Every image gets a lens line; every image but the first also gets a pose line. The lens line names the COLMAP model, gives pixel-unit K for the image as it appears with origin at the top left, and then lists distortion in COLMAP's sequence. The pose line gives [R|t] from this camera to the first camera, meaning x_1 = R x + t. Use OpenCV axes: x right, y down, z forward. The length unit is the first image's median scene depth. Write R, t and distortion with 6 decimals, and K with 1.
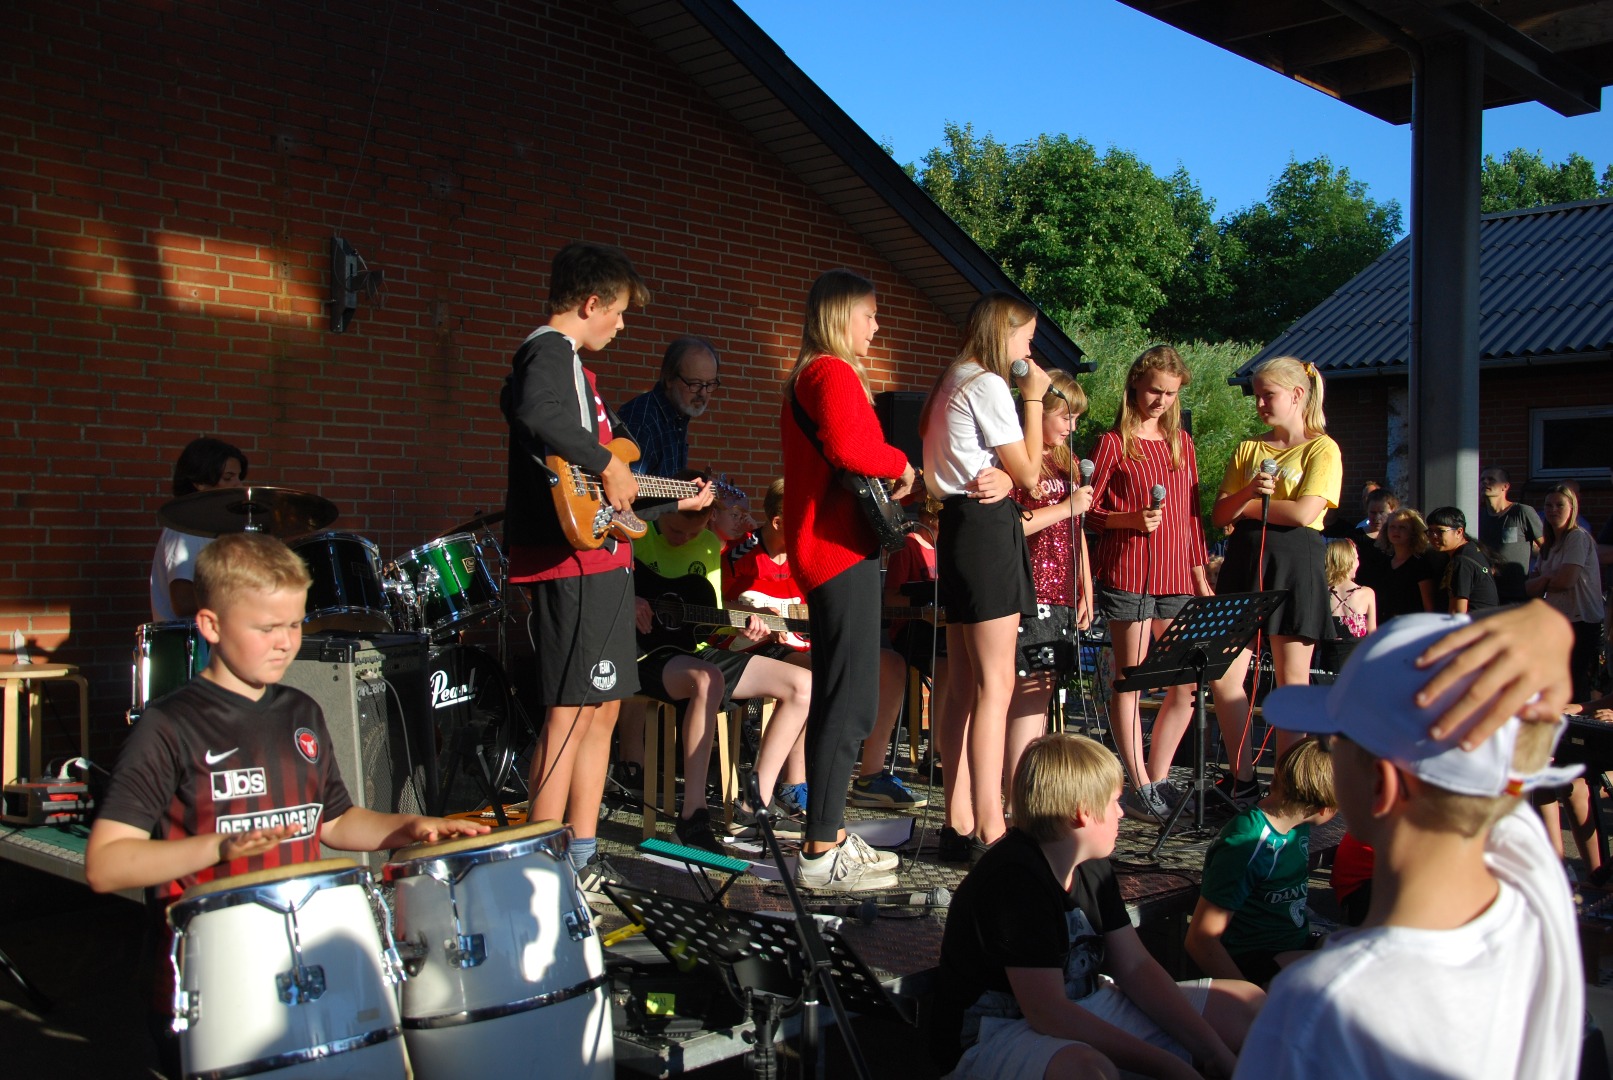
lens RADIAL K [[1610.9, 0, 805.5], [0, 1610.9, 545.0], [0, 0, 1]] dist [-0.009320, 0.000000]
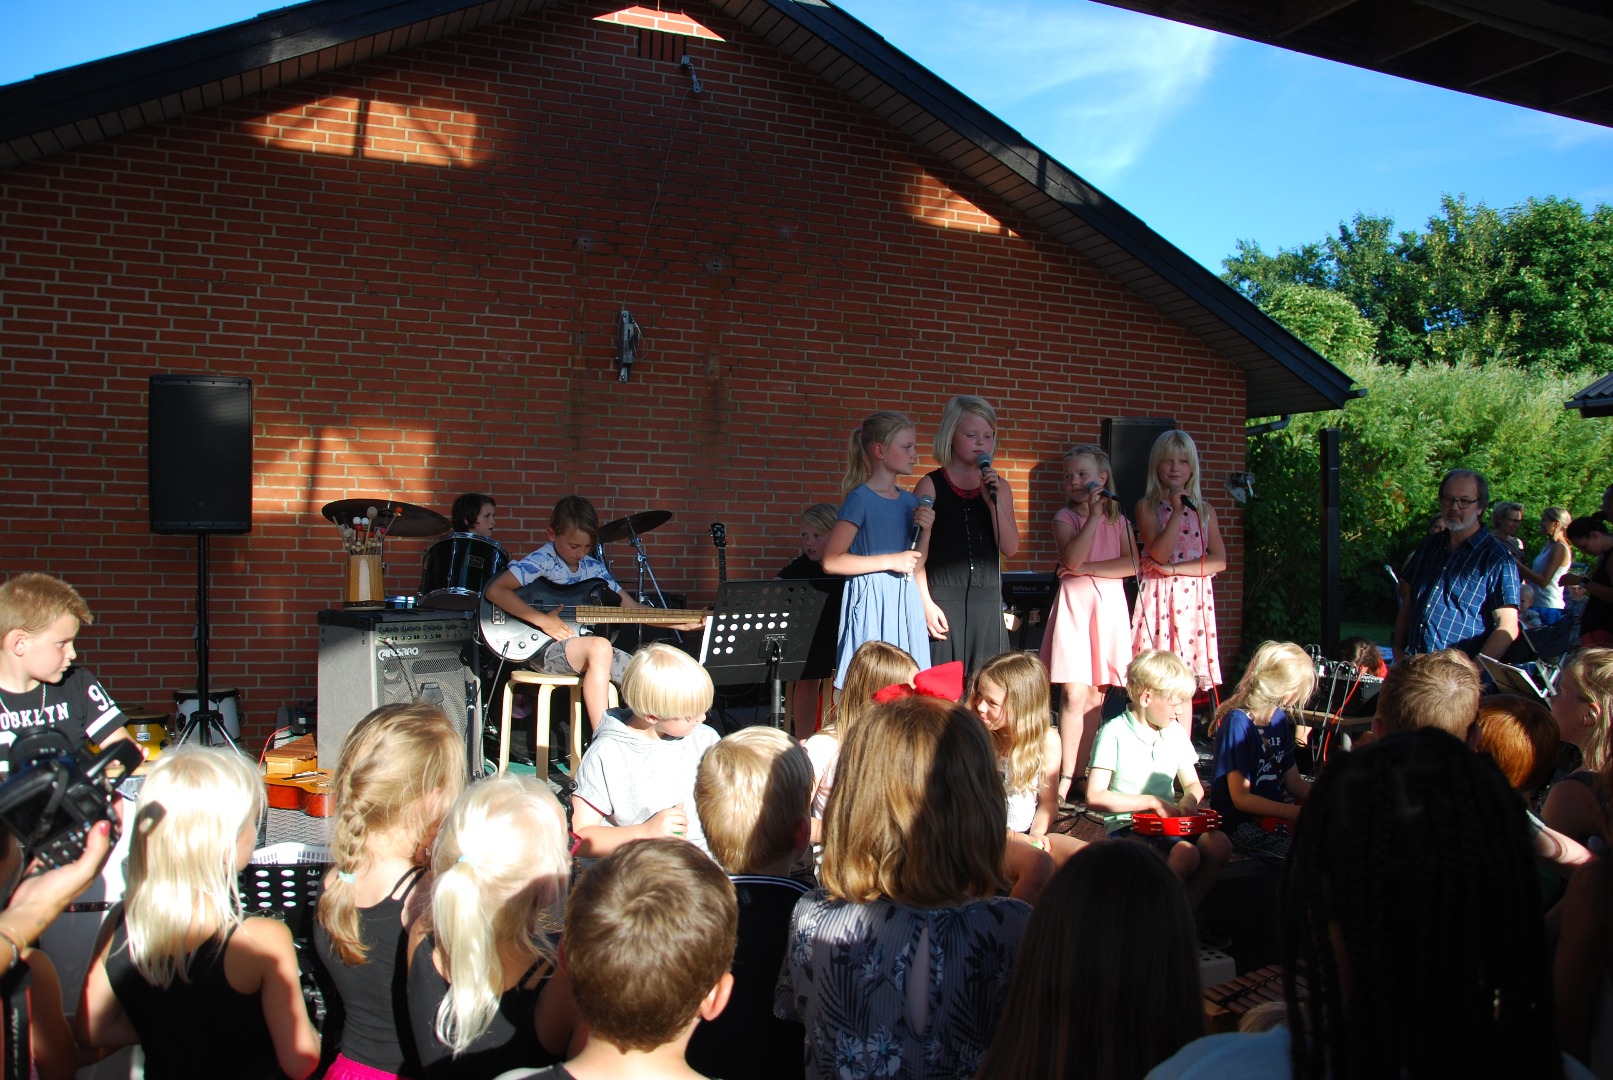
lens RADIAL K [[1250.2, 0, 809.1], [0, 1250.2, 546.3], [0, 0, 1]] dist [-0.161527, 0.118808]
pose [[0.908997, 0.017771, -0.416423, 0.258144], [-0.018083, 0.999831, 0.003196, -0.003528], [0.416410, 0.004625, 0.909165, 0.132262]]
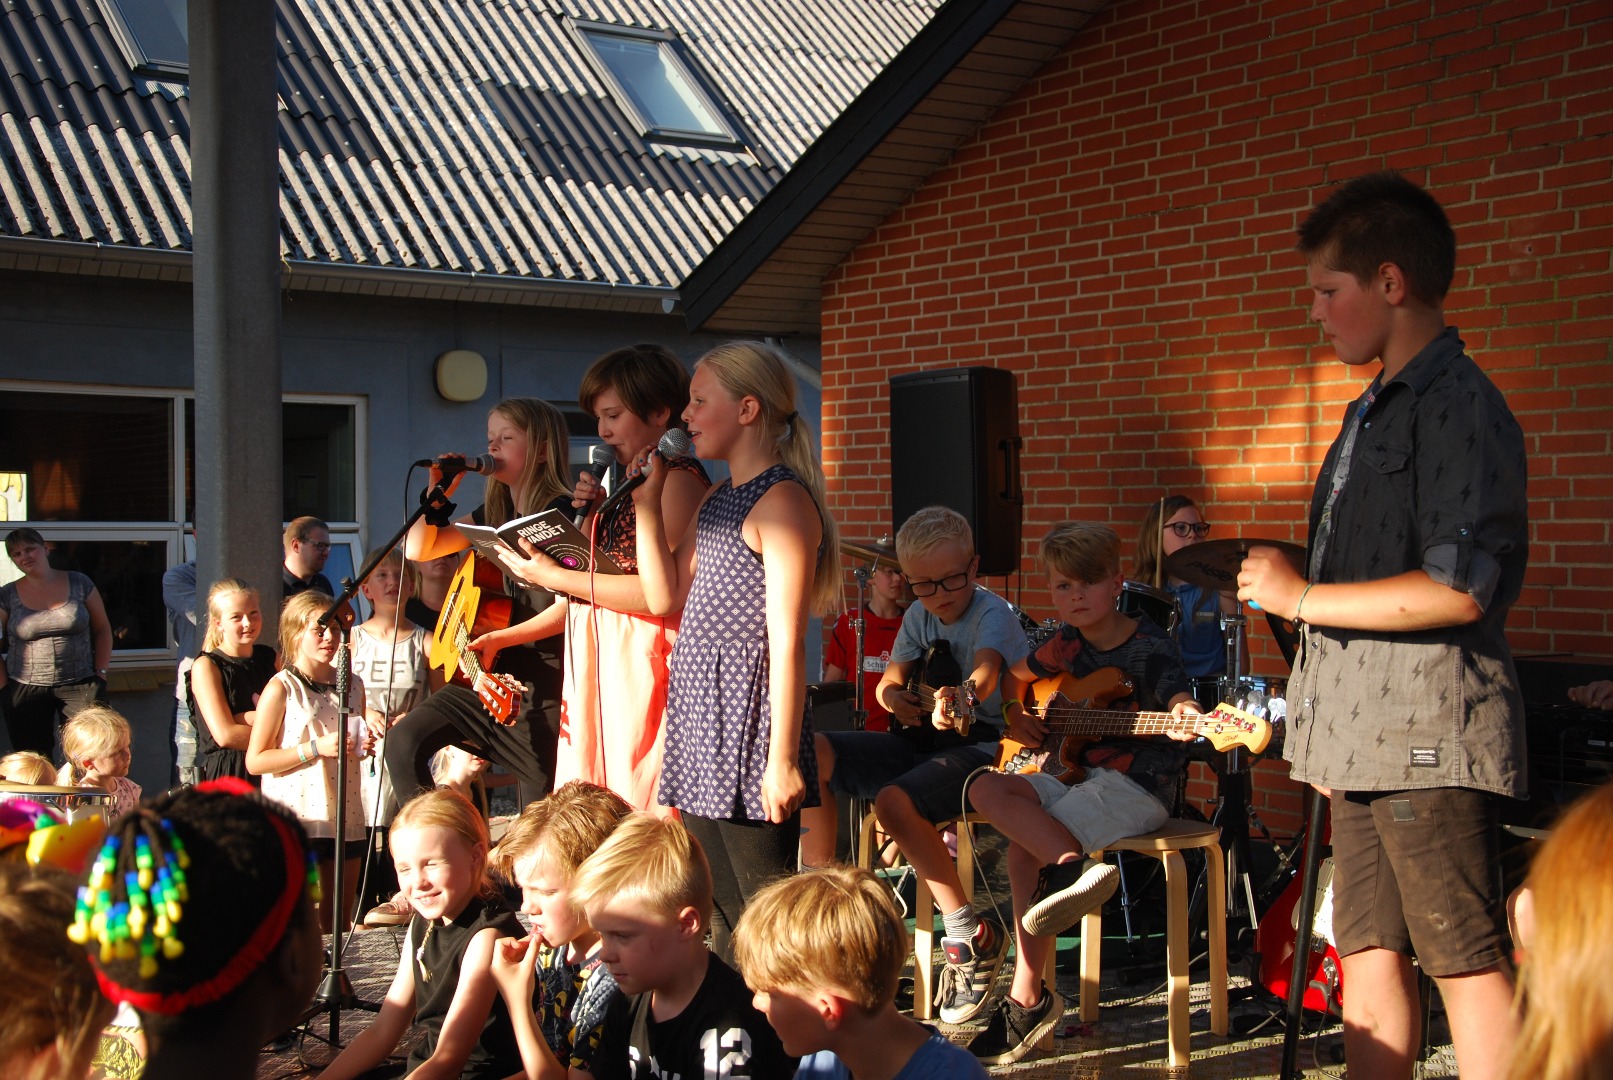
lens RADIAL K [[2225.2, 0, 801.9], [0, 2225.2, 549.5], [0, 0, 1]] dist [0.139791, 0.000000]
pose [[-0.212933, 0.004722, -0.977055, 0.634610], [-0.002382, 0.999983, 0.005352, -0.019315], [0.977064, 0.003467, -0.212918, 0.787808]]
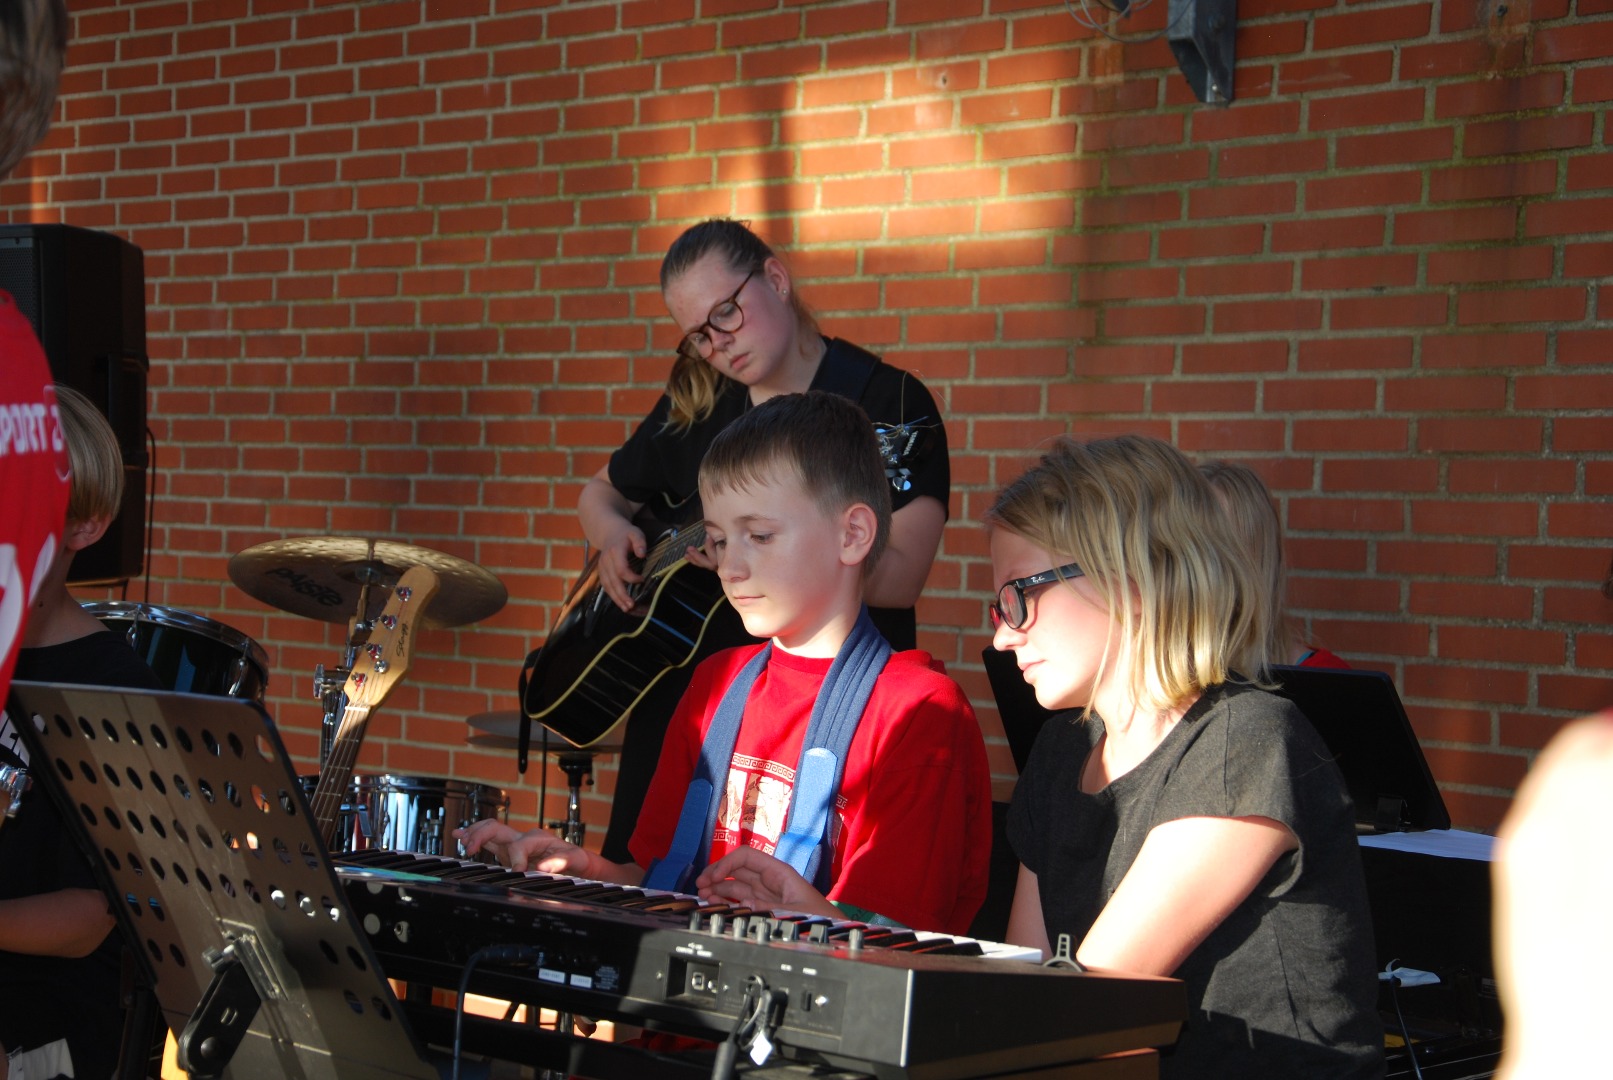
lens RADIAL K [[3099.9, 0, 800.7], [0, 3099.9, 541.3], [0, 0, 1]] dist [0.405233, 0.000000]
pose [[-0.052938, 0.000127, -0.998598, 0.452830], [-0.033347, 0.999442, 0.001895, -0.022393], [0.998041, 0.033401, -0.052904, 0.890499]]
